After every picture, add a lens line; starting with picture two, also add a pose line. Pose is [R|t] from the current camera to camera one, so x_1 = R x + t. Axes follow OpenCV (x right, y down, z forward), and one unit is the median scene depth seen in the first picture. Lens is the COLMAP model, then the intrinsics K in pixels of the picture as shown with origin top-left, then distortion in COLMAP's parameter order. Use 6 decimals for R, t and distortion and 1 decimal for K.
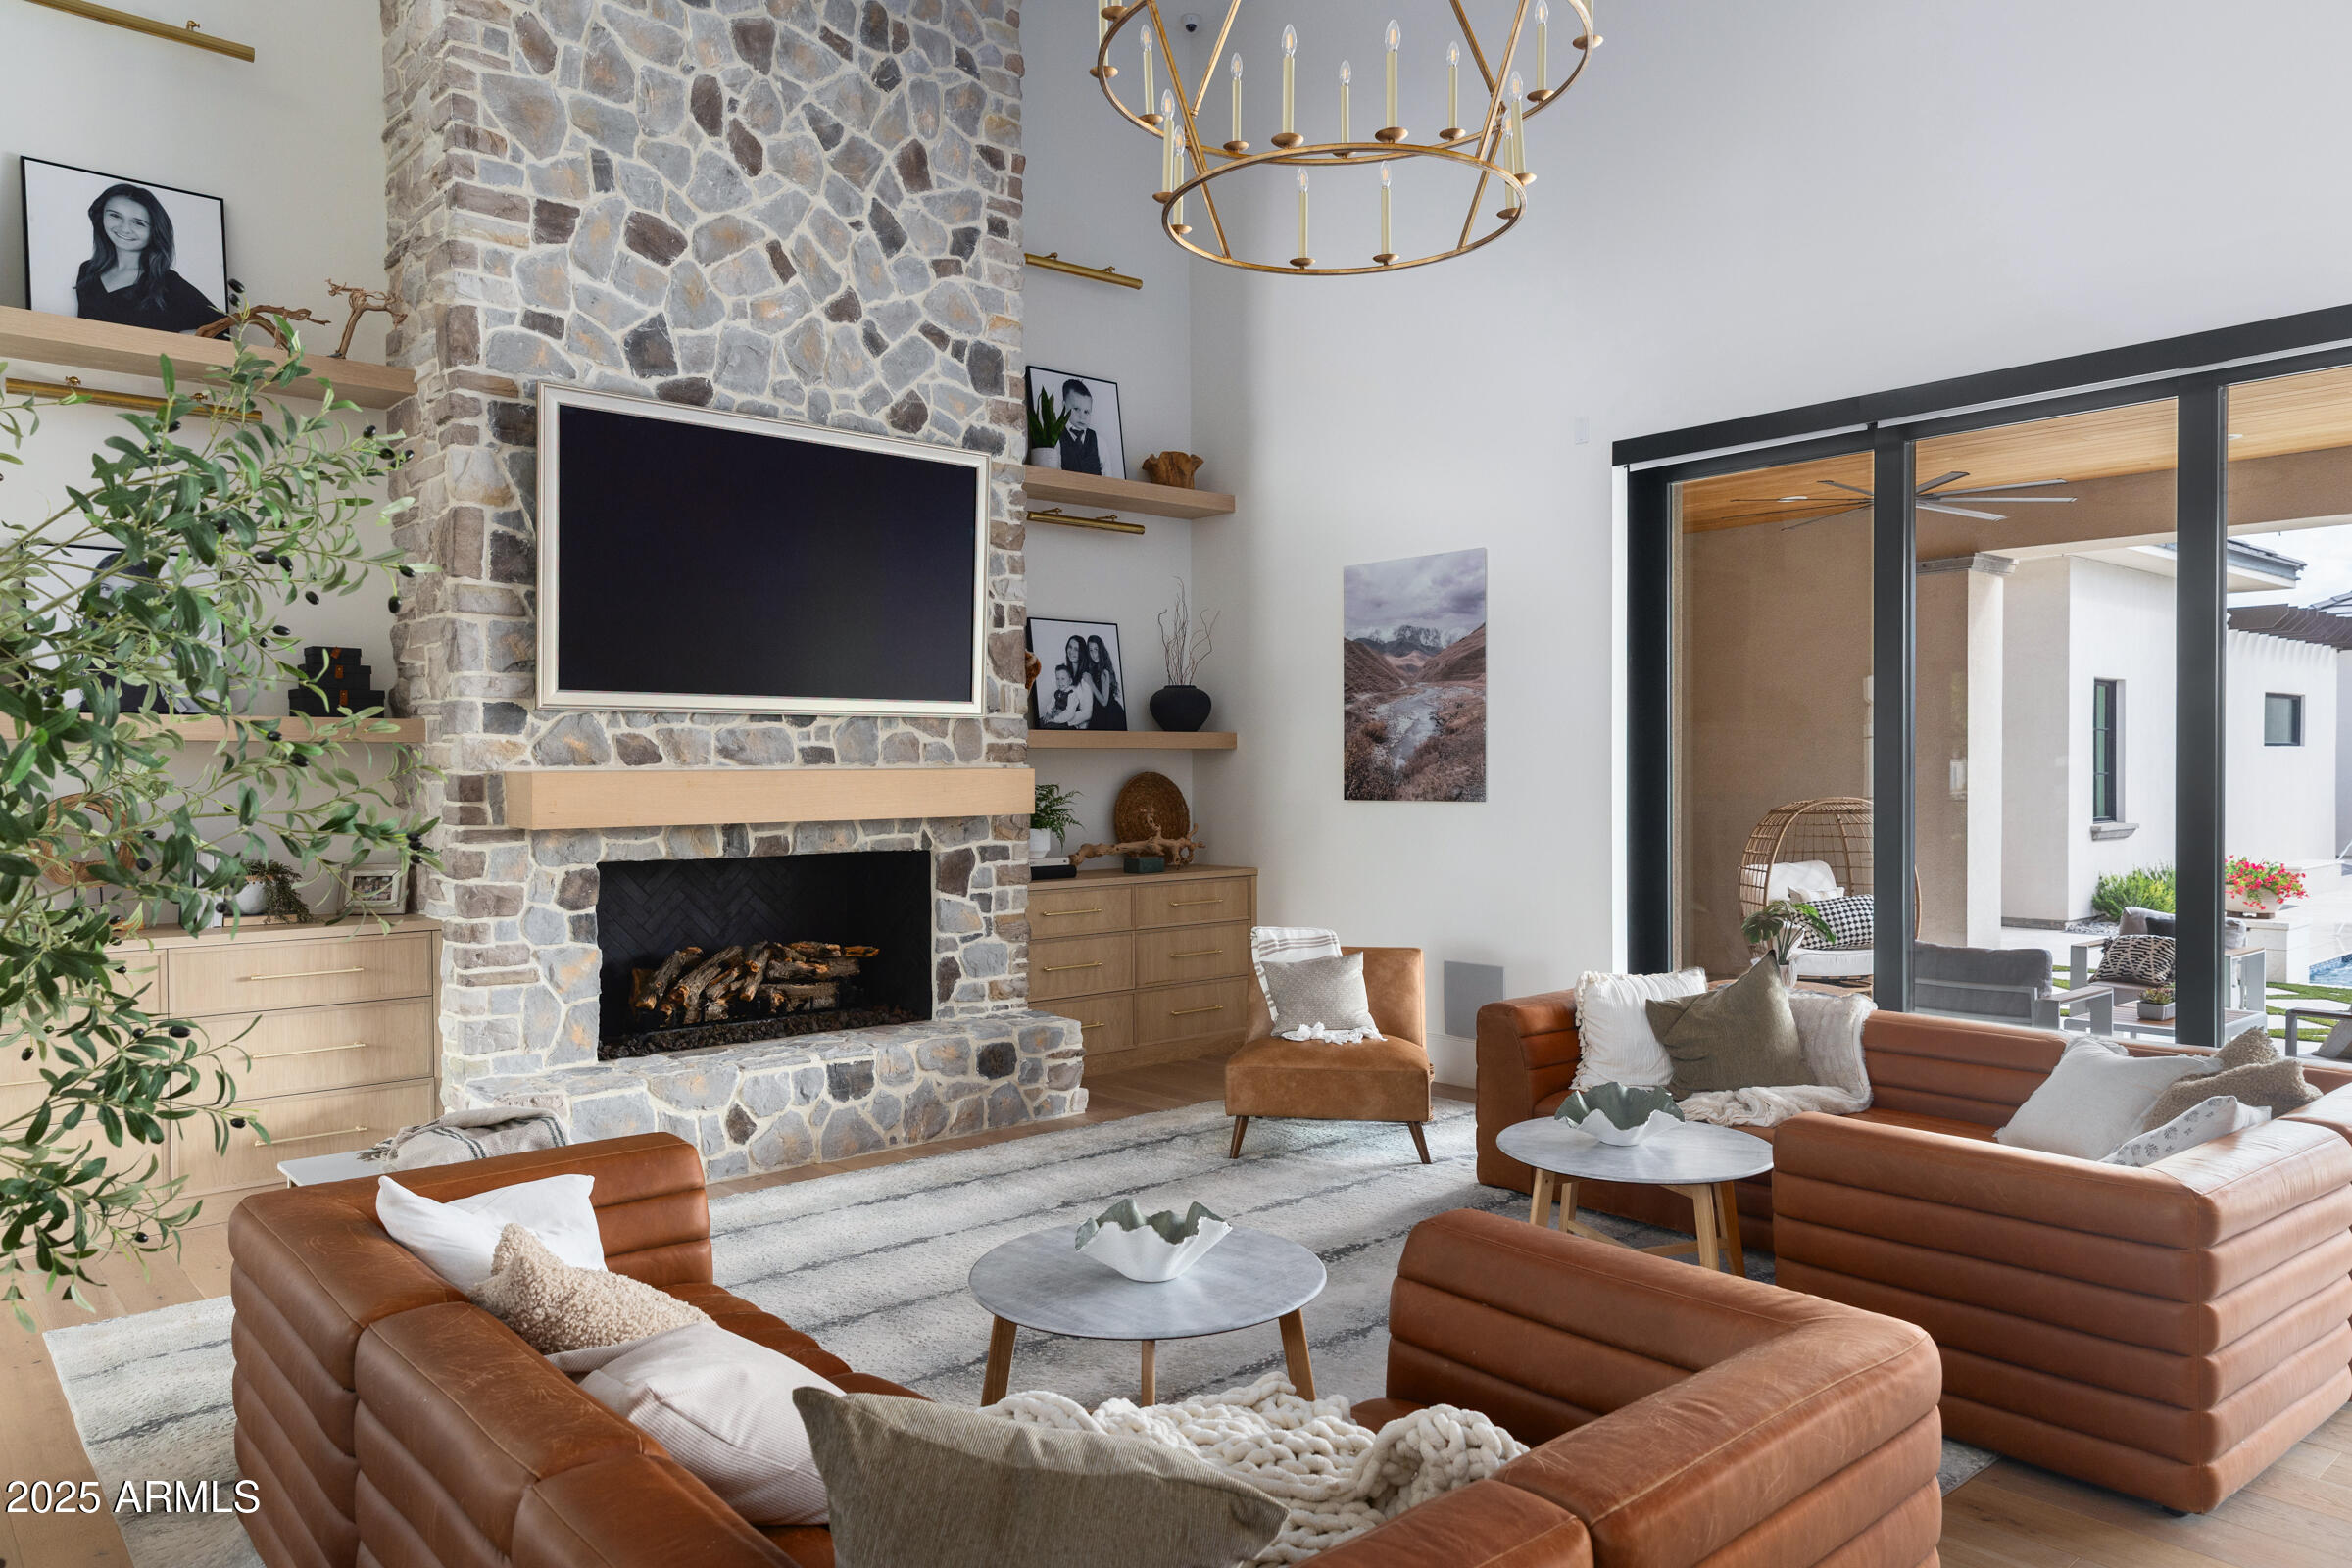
lens RADIAL K [[1609.3, 0, 1175.7], [0, 1609.3, 792.7], [0, 0, 1]] dist [0.043587, -0.005371]
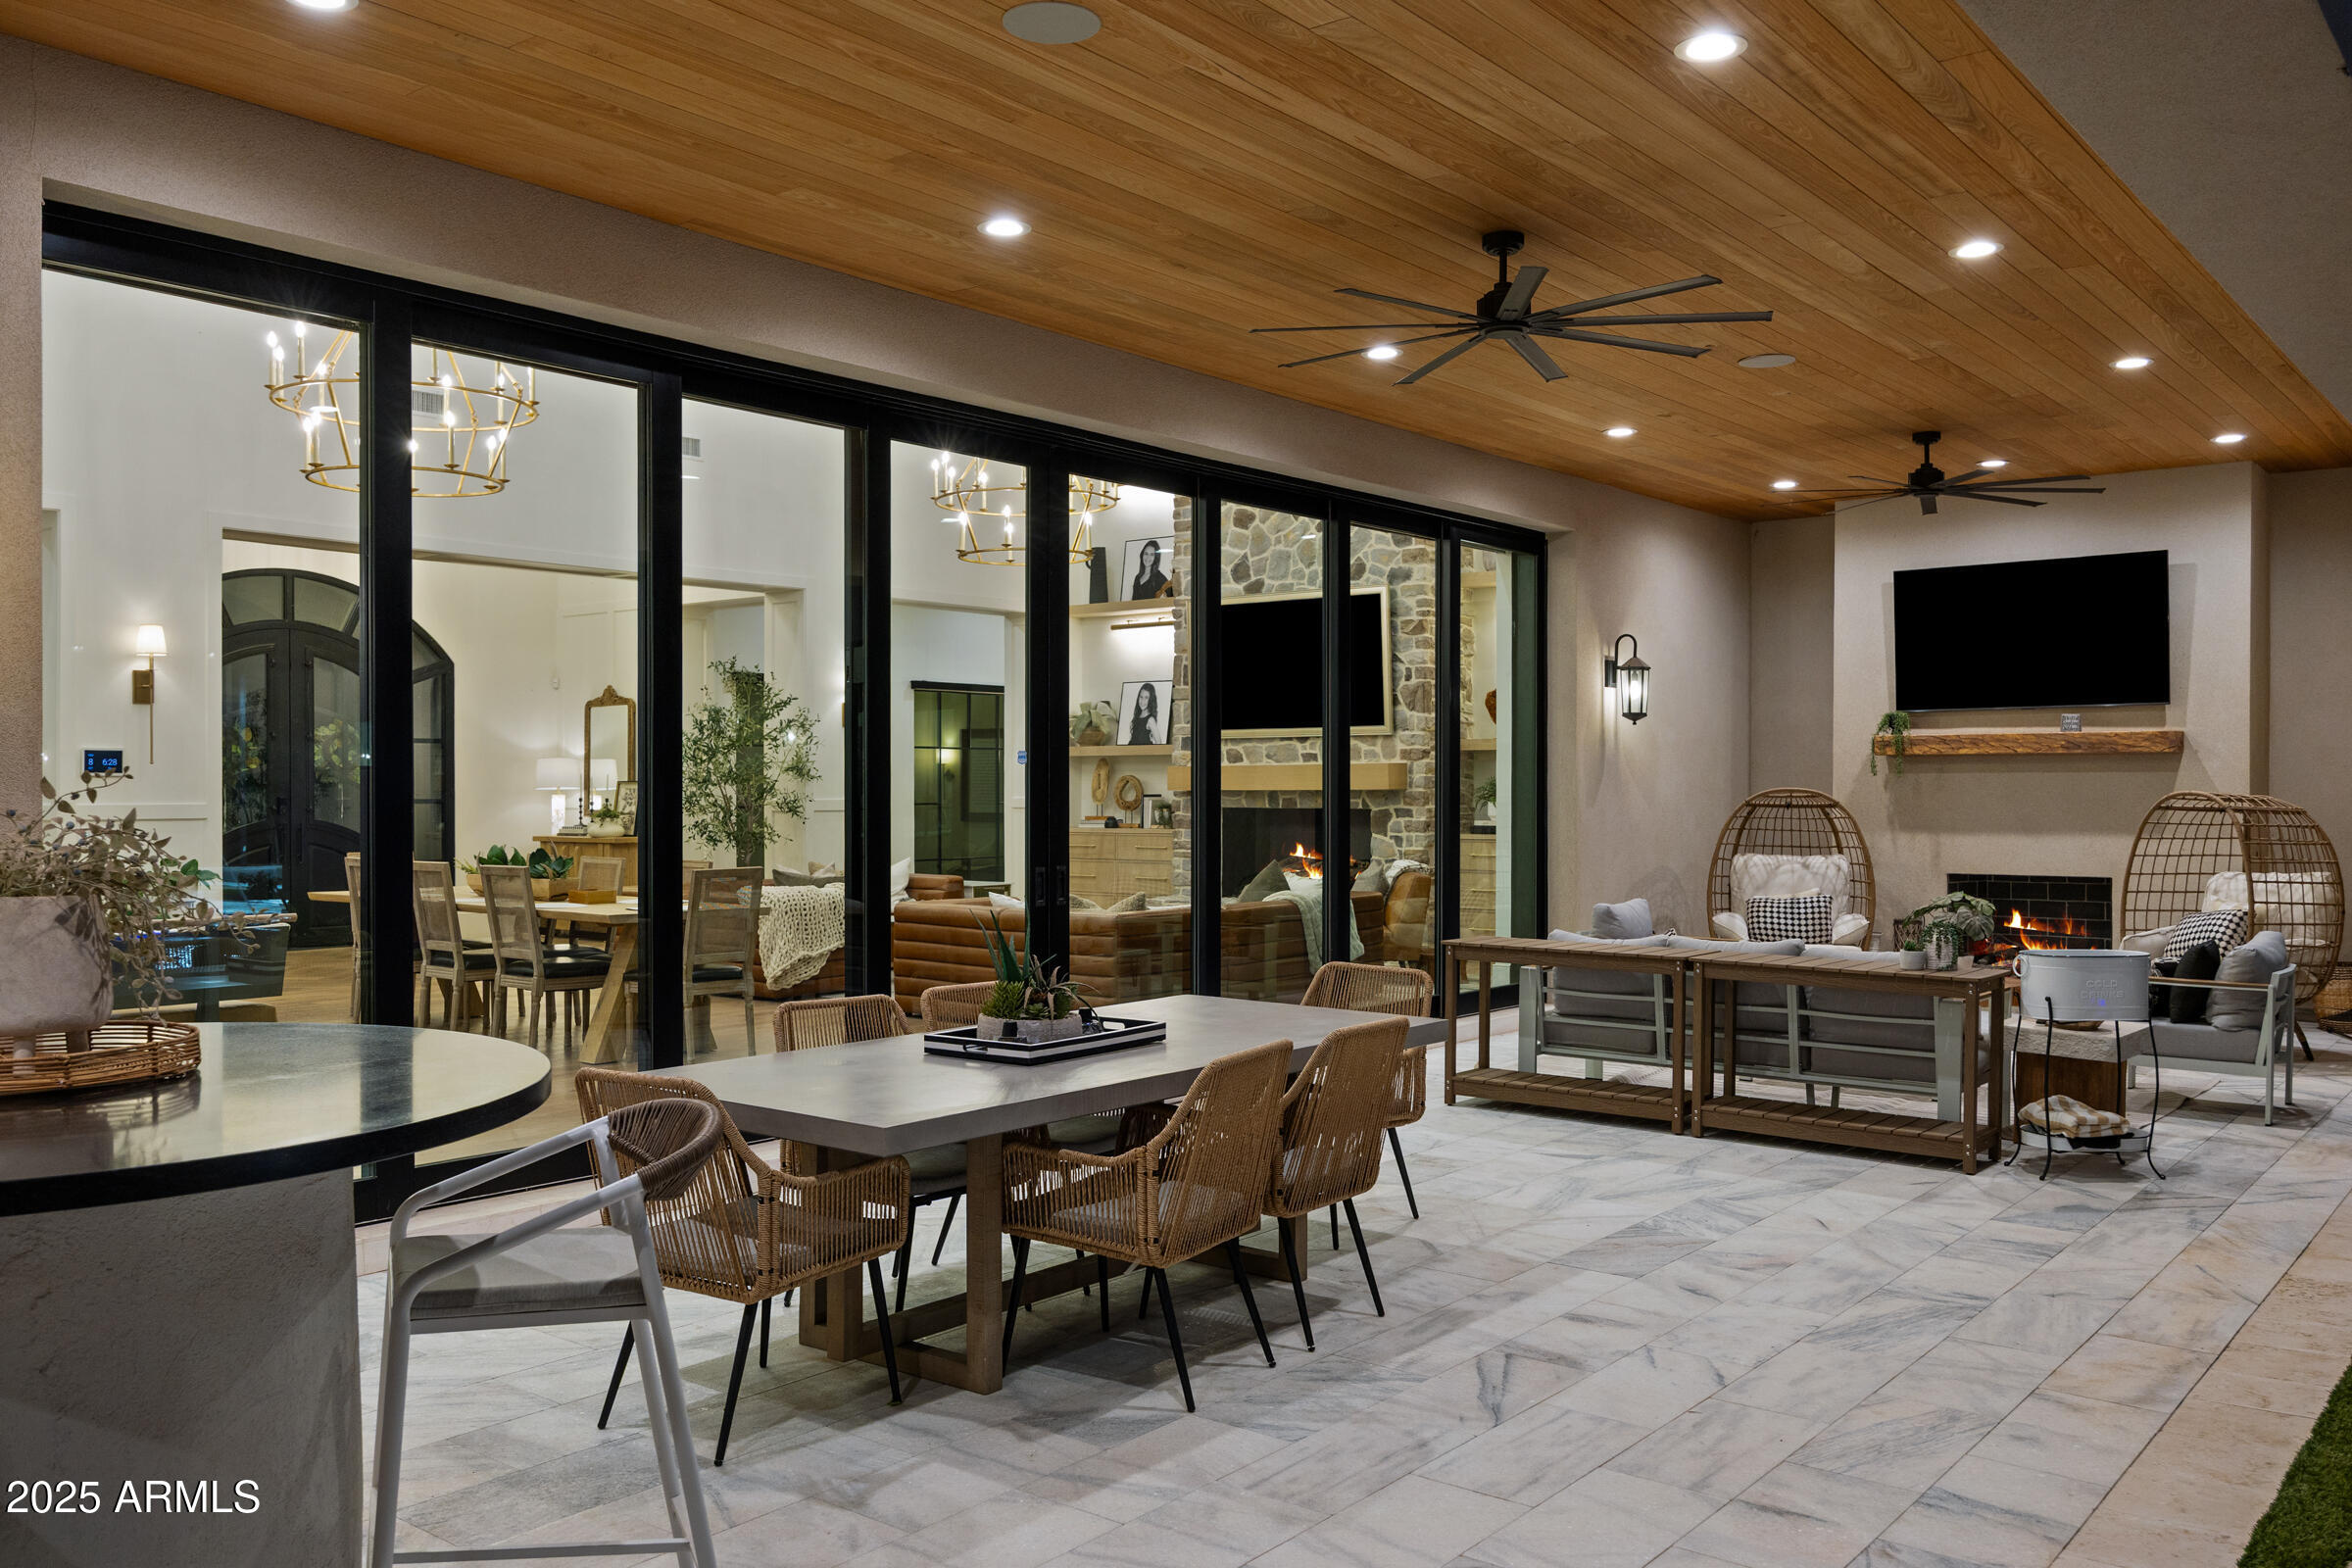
lens RADIAL K [[1940.3, 0, 1175.4], [0, 1940.3, 777.0], [0, 0, 1]] dist [-0.006664, -0.000639]
pose [[0.179369, 0.002375, -0.983779, 2.073686], [-0.011960, 0.999928, 0.000233, 0.001793], [0.983709, 0.011724, 0.179385, 0.427427]]
